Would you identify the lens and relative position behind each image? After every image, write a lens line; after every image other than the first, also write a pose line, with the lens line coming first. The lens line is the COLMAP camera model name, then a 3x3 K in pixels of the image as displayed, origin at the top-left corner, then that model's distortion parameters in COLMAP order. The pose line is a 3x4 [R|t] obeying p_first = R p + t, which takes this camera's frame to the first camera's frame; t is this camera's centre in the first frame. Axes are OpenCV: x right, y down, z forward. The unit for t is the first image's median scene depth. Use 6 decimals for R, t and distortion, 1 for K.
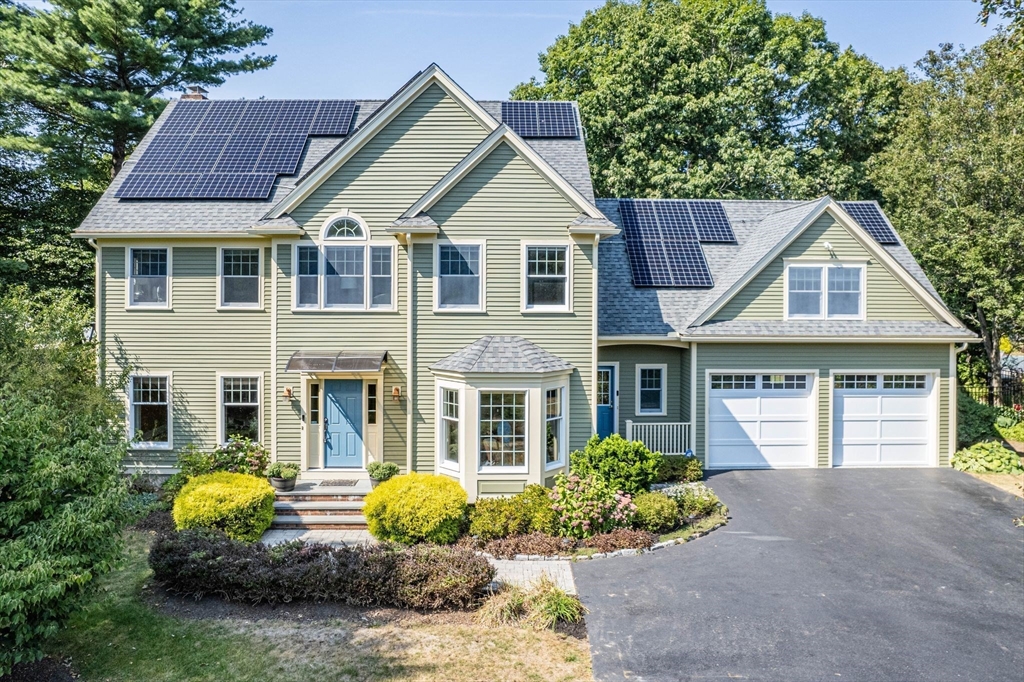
lens RADIAL K [[691.2, 0, 507.7], [0, 691.2, 293.3], [0, 0, 1]] dist [-0.028567, -0.000710]
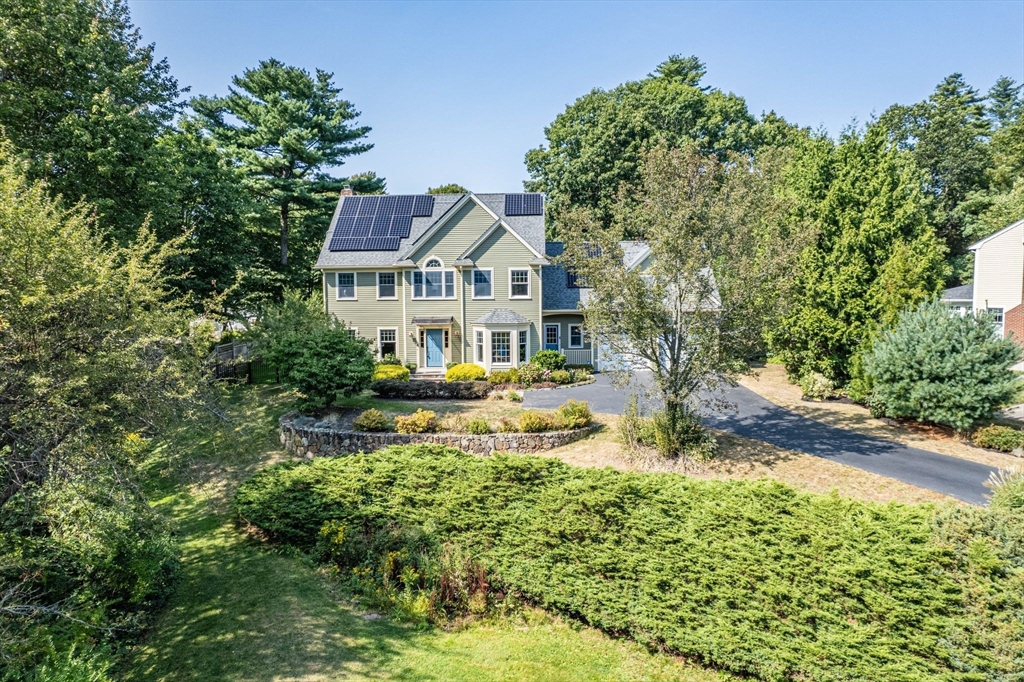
lens RADIAL K [[648.7, 0, 512.0], [0, 648.7, 341.0], [0, 0, 1]] dist [-0.034821, -0.000738]
pose [[0.998134, -0.007832, -0.060560, 0.156979], [0.011955, 0.997612, 0.068032, 0.020279], [0.059882, -0.068629, 0.995843, -1.170625]]
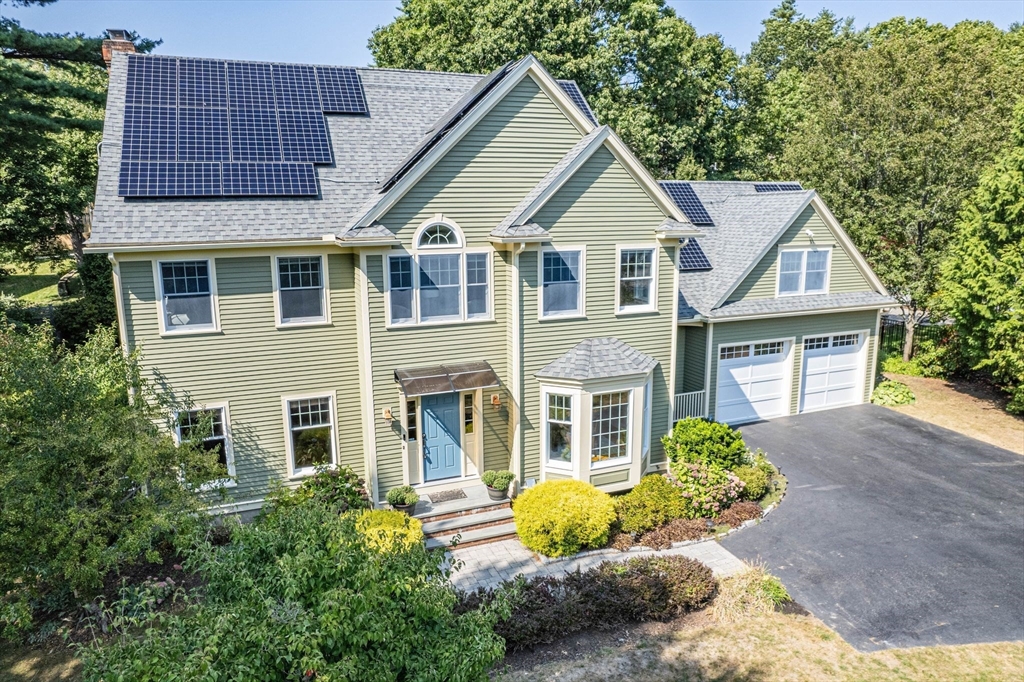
lens RADIAL K [[648.7, 0, 512.0], [0, 648.7, 341.0], [0, 0, 1]] dist [-0.034821, -0.000738]
pose [[0.939733, -0.080320, 0.332340, -0.442437], [0.018133, 0.982355, 0.186145, -0.114443], [-0.341427, -0.168901, 0.924608, 0.140161]]
